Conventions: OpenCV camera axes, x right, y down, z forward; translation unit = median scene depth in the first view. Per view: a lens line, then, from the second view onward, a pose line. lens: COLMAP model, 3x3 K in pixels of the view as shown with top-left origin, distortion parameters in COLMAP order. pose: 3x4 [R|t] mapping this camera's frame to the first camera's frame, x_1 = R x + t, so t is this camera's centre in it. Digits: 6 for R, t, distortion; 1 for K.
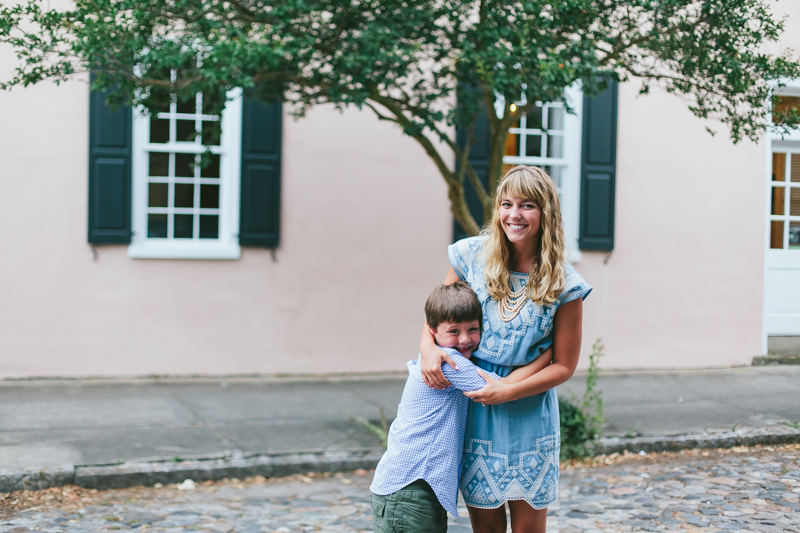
lens RADIAL K [[1168.9, 0, 400.0], [0, 1168.9, 266.5], [0, 0, 1]] dist [0.002034, -0.072548]
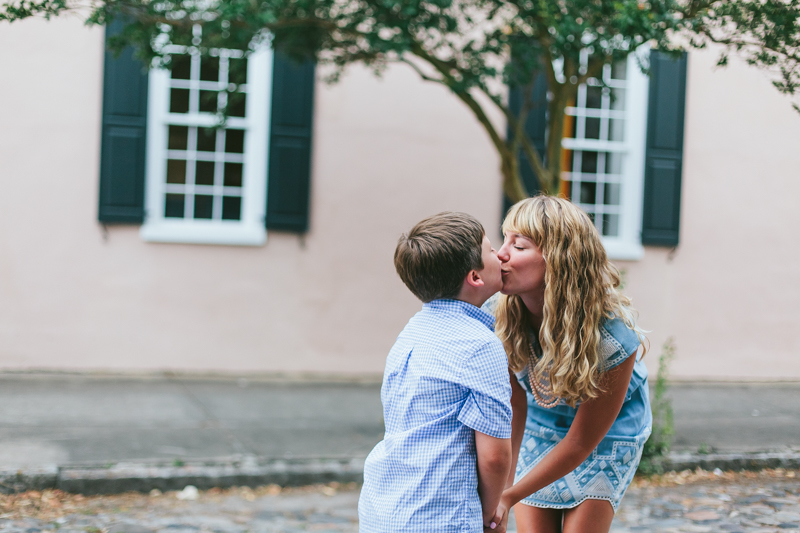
lens RADIAL K [[1168.9, 0, 400.0], [0, 1168.9, 266.5], [0, 0, 1]] dist [0.002034, -0.072548]
pose [[0.999166, 0.022713, -0.033937, -0.001764], [-0.023119, 0.999665, -0.011617, 0.023546], [0.033662, 0.012392, 0.999356, 0.127543]]
